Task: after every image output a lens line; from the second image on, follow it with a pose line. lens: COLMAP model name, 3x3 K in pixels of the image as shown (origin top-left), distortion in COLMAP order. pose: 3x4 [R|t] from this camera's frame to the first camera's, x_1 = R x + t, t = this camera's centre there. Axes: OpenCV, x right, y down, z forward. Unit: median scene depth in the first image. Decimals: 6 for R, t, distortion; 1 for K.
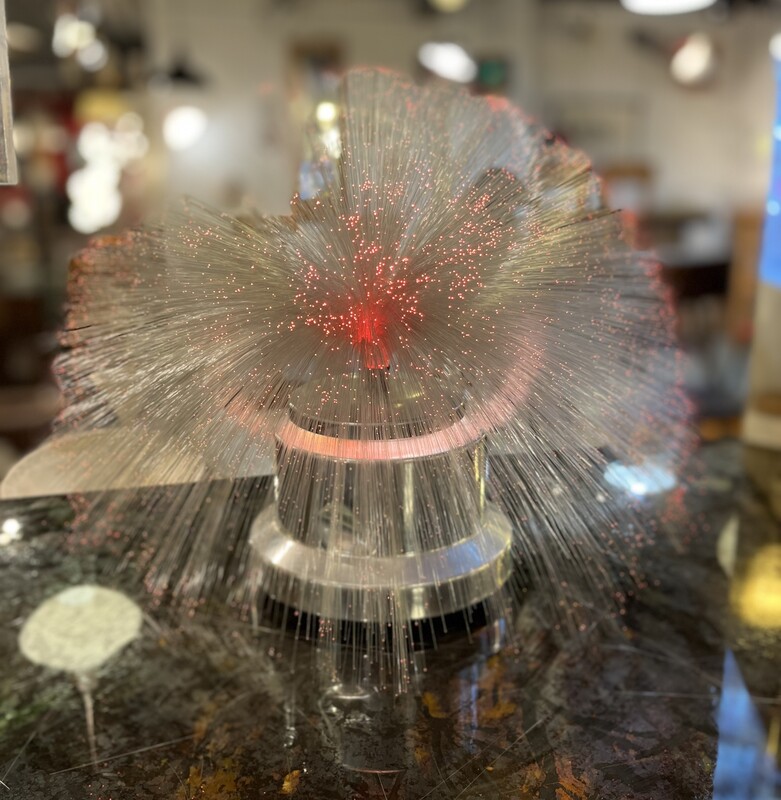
lens RADIAL K [[803.7, 0, 390.9], [0, 803.7, 330.3], [0, 0, 1]] dist [0.011373, -0.010773]
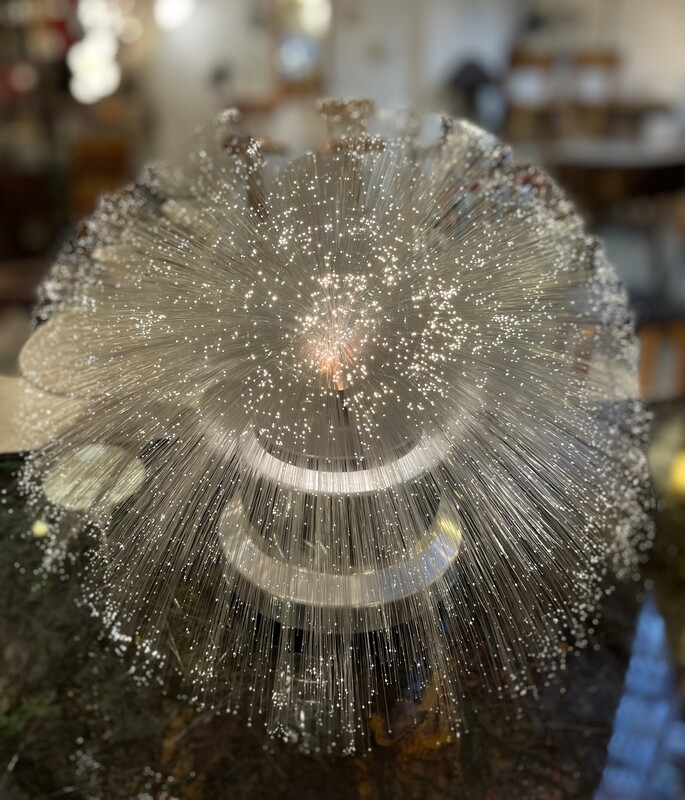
lens RADIAL K [[710.1, 0, 341.9], [0, 710.1, 348.5], [0, 0, 1]] dist [0.032801, -0.076608]
pose [[0.999142, 0.031289, -0.027139, 0.011780], [-0.024975, 0.977830, 0.207908, -0.249222], [0.033043, -0.207051, 0.977772, 0.160906]]
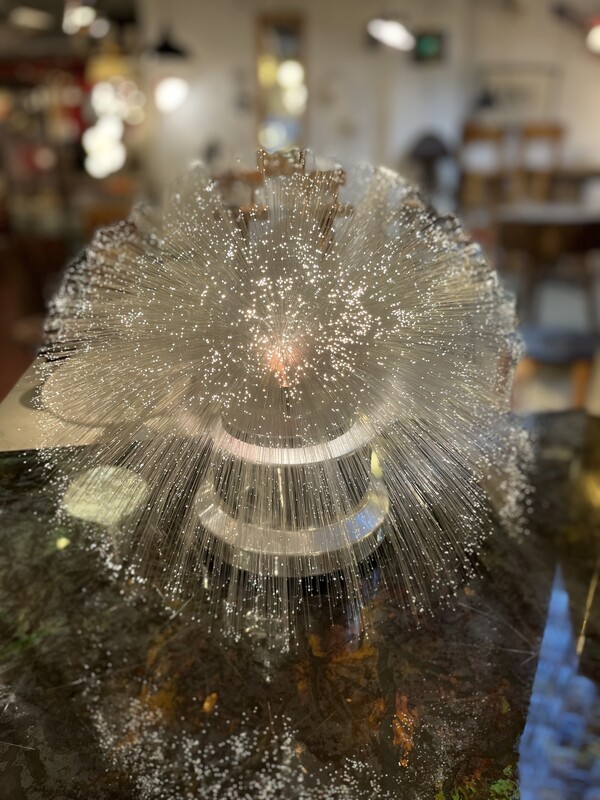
lens RADIAL K [[619.2, 0, 300.0], [0, 619.2, 400.0], [0, 0, 1]] dist [0.003944, -0.001862]
pose [[0.997745, 0.027548, -0.061203, 0.081270], [-0.013257, 0.974808, 0.222651, -0.196638], [0.065794, -0.221337, 0.972975, 0.042746]]
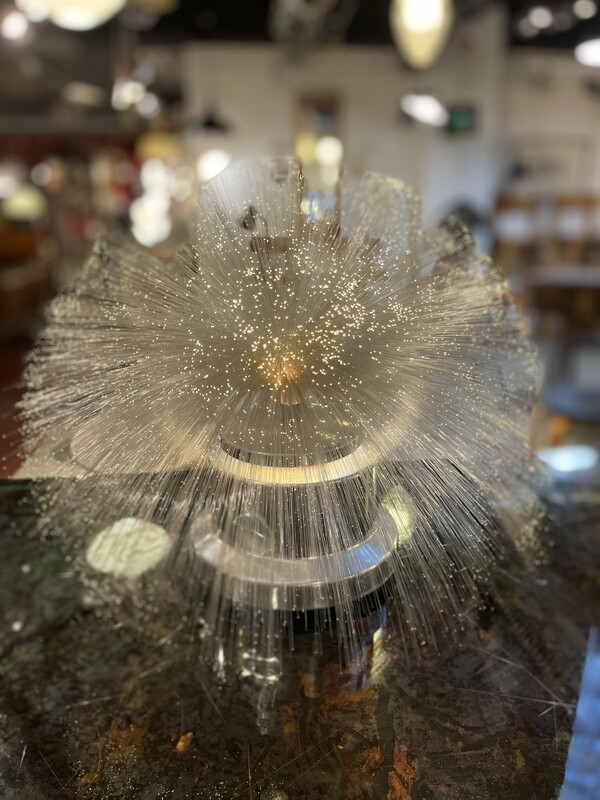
lens RADIAL K [[619.2, 0, 300.0], [0, 619.2, 400.0], [0, 0, 1]] dist [0.003944, -0.001862]
pose [[0.992126, 0.039478, -0.118863, 0.140369], [-0.025047, 0.992392, 0.120544, -0.096909], [0.122717, -0.116618, 0.985566, 0.096192]]
